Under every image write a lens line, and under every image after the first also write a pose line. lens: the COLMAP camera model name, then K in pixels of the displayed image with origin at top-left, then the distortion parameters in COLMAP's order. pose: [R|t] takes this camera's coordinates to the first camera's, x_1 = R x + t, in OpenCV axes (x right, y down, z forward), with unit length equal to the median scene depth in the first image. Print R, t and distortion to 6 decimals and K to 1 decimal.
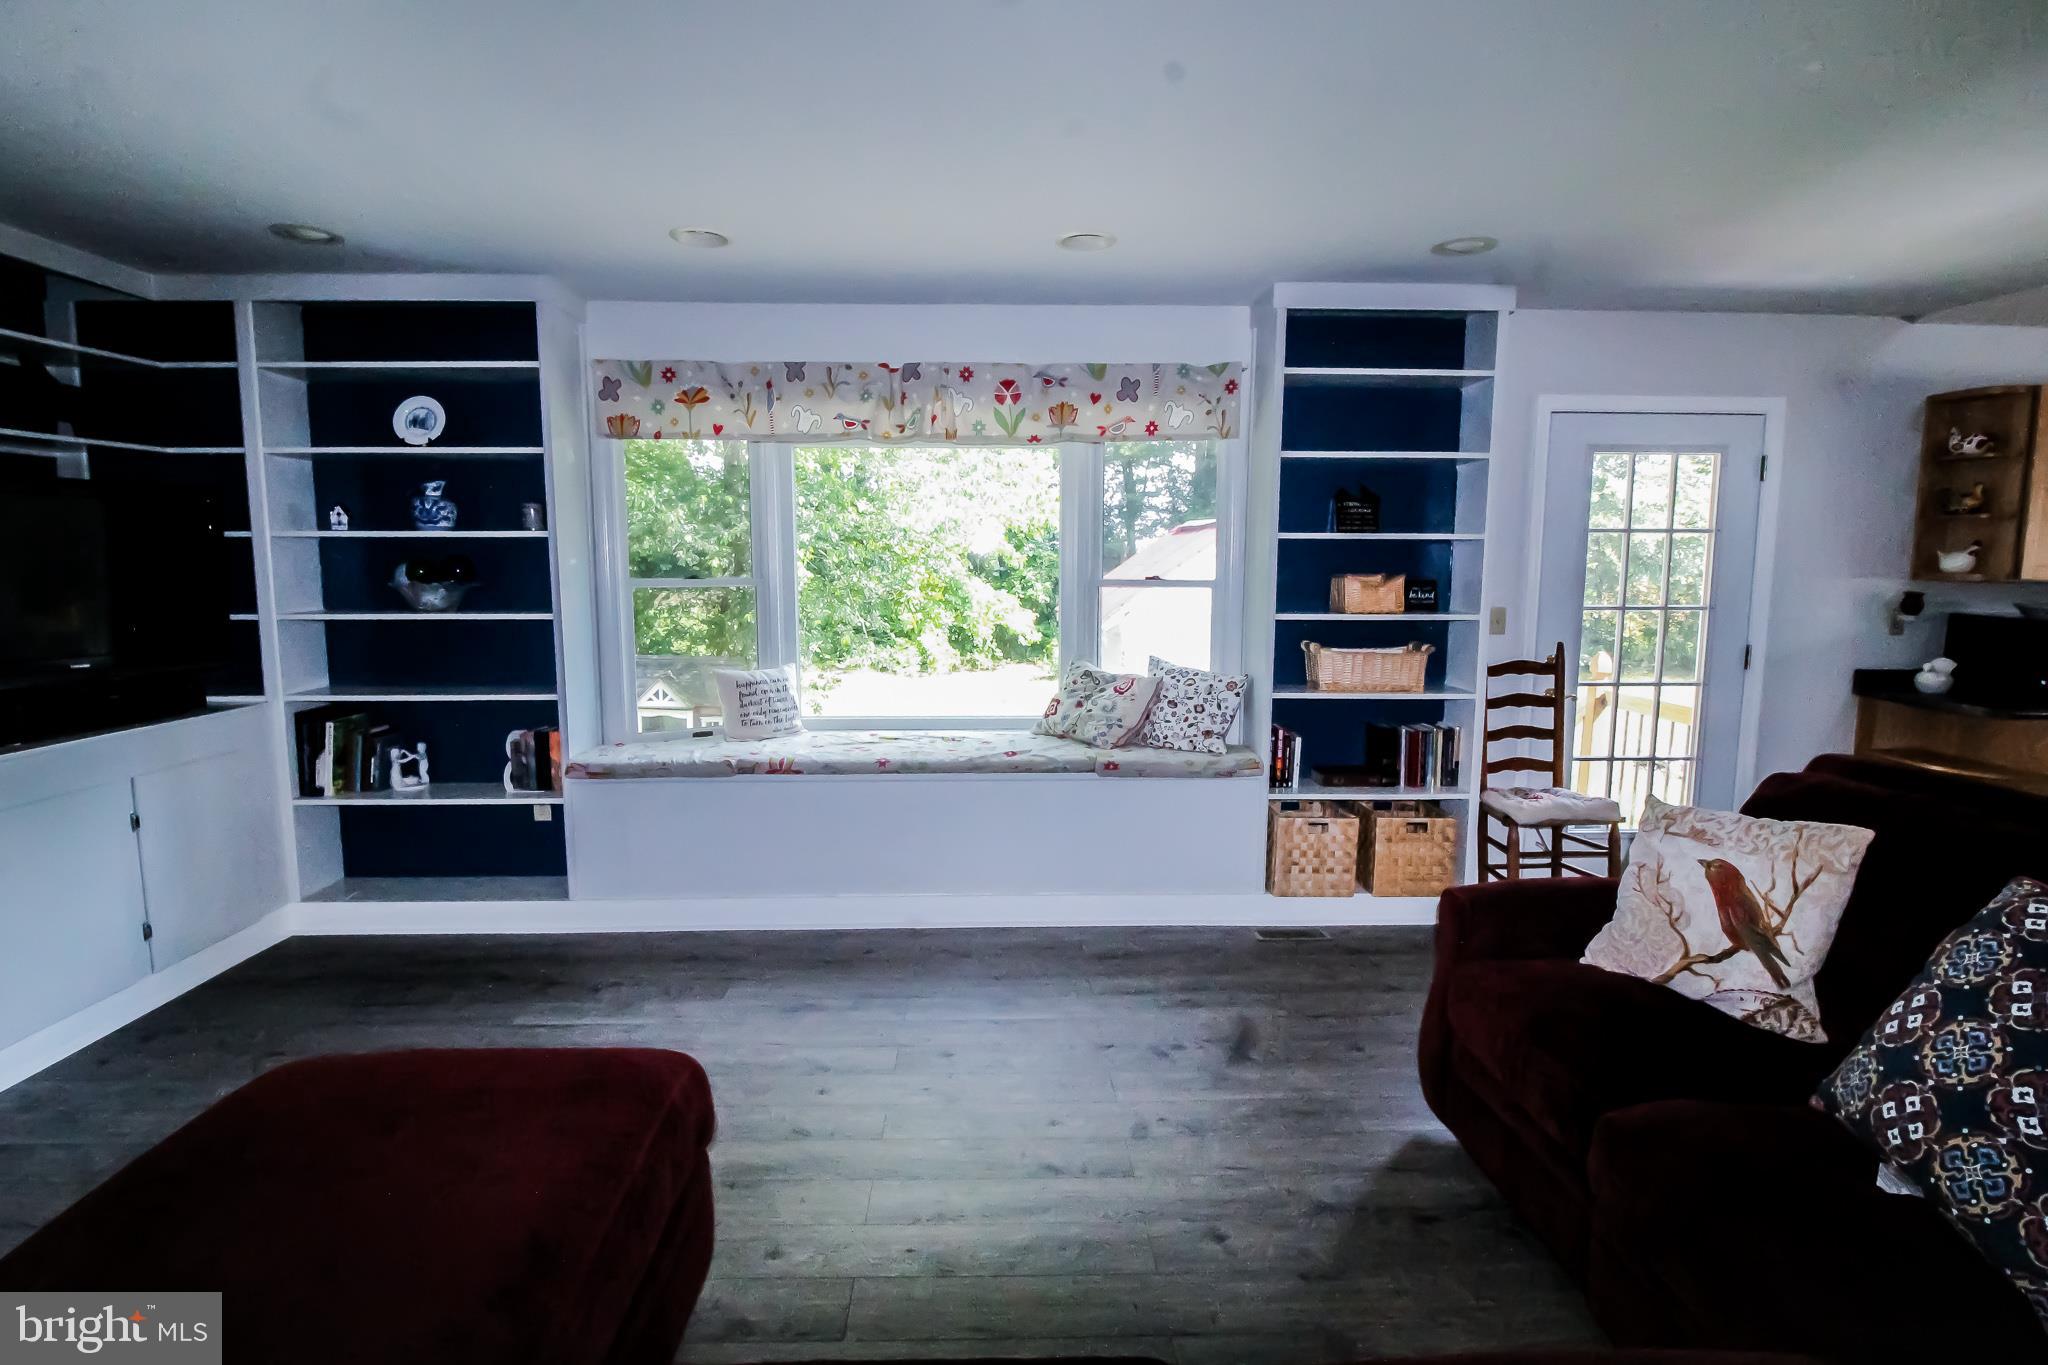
lens RADIAL K [[965.4, 0, 1018.1], [0, 965.4, 677.7], [0, 0, 1]] dist [-0.017275, -0.000854]
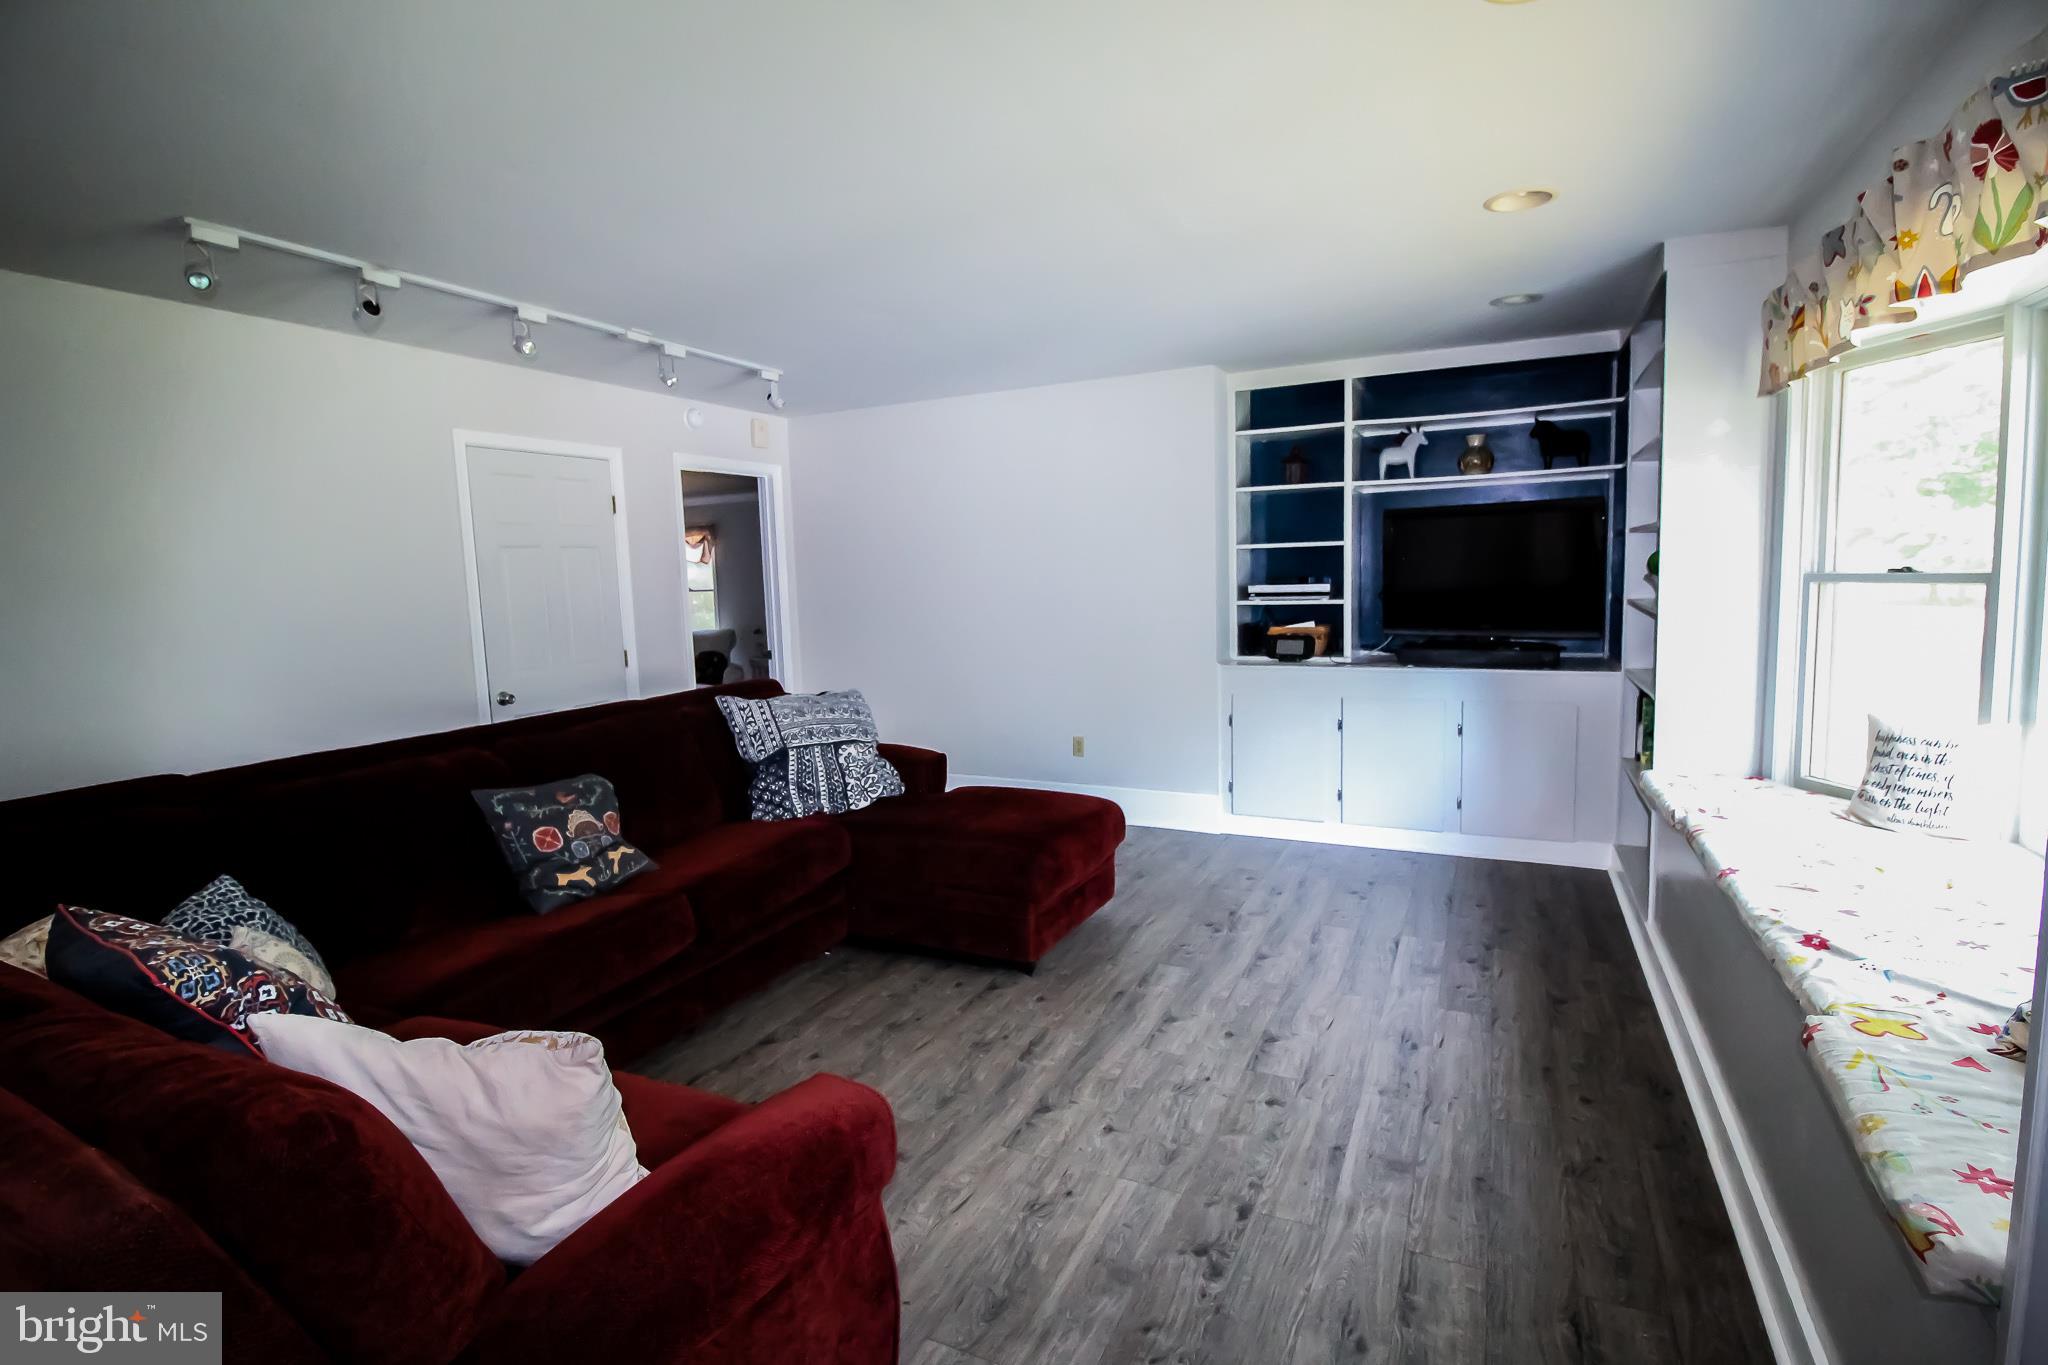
lens RADIAL K [[965.4, 0, 1018.1], [0, 965.4, 677.7], [0, 0, 1]] dist [-0.017275, -0.000854]
pose [[-0.475795, 0.107128, -0.873008, 0.571276], [-0.071834, 0.984506, 0.159960, -0.097641], [0.876618, 0.138820, -0.460728, 0.824987]]
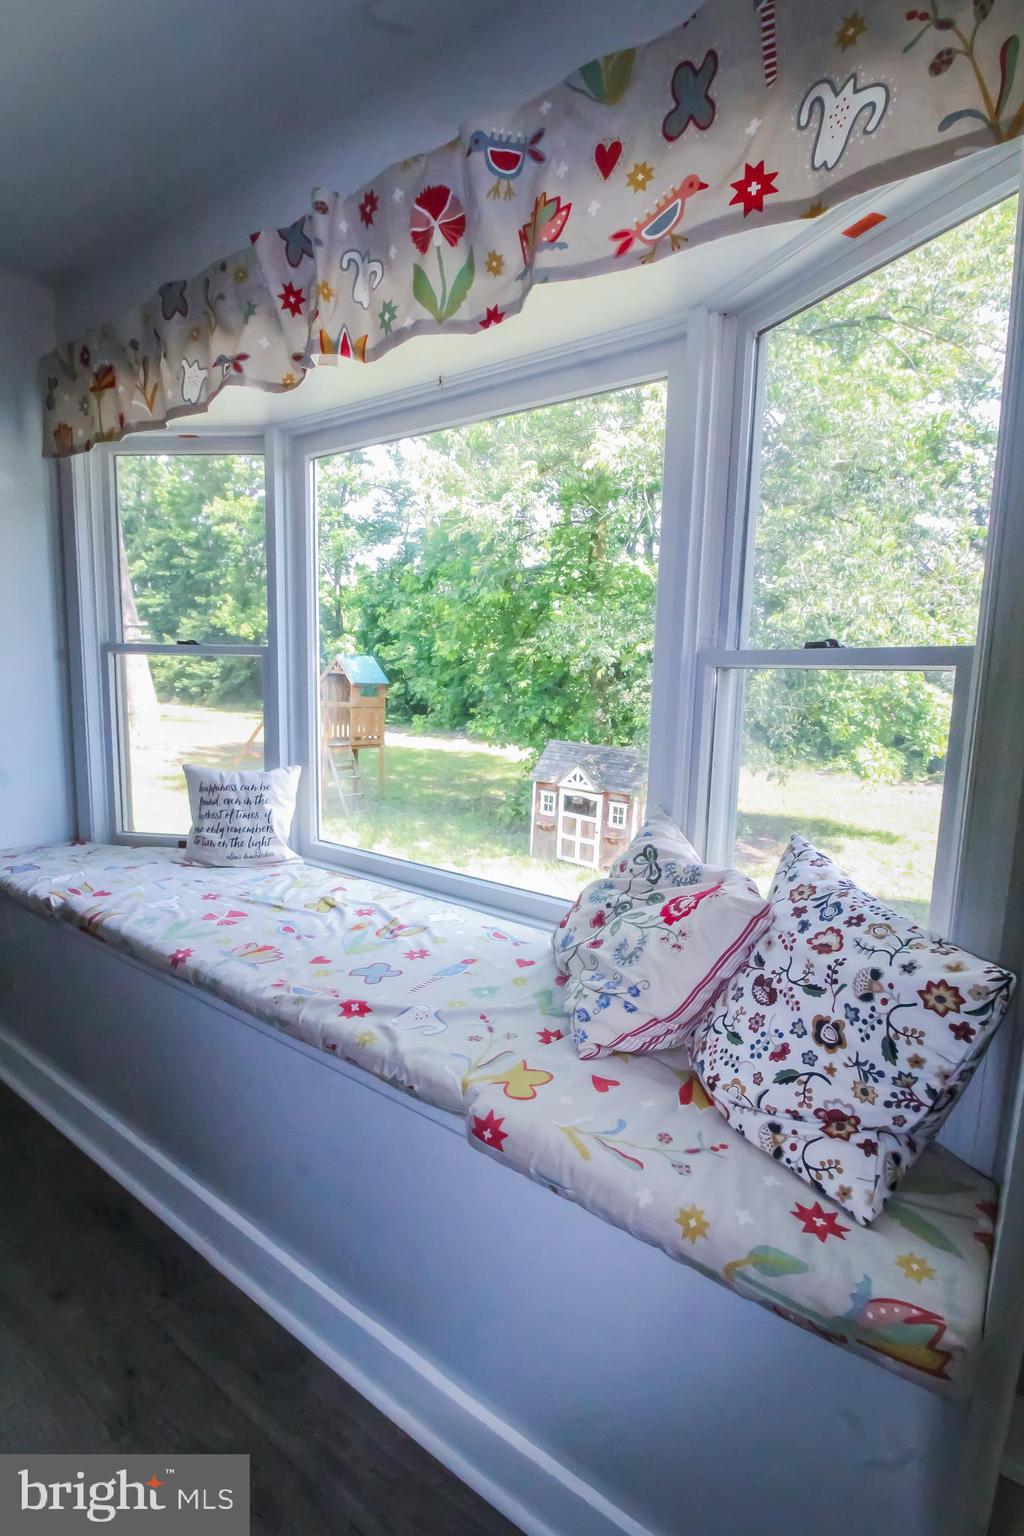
lens RADIAL K [[724.0, 0, 509.2], [0, 724.0, 772.4], [0, 0, 1]] dist [-0.017275, -0.000854]
pose [[0.786174, 0.107117, -0.608652, 0.243025], [-0.100204, 0.993926, 0.045491, -0.055932], [0.609828, 0.025226, 0.792132, 0.744264]]
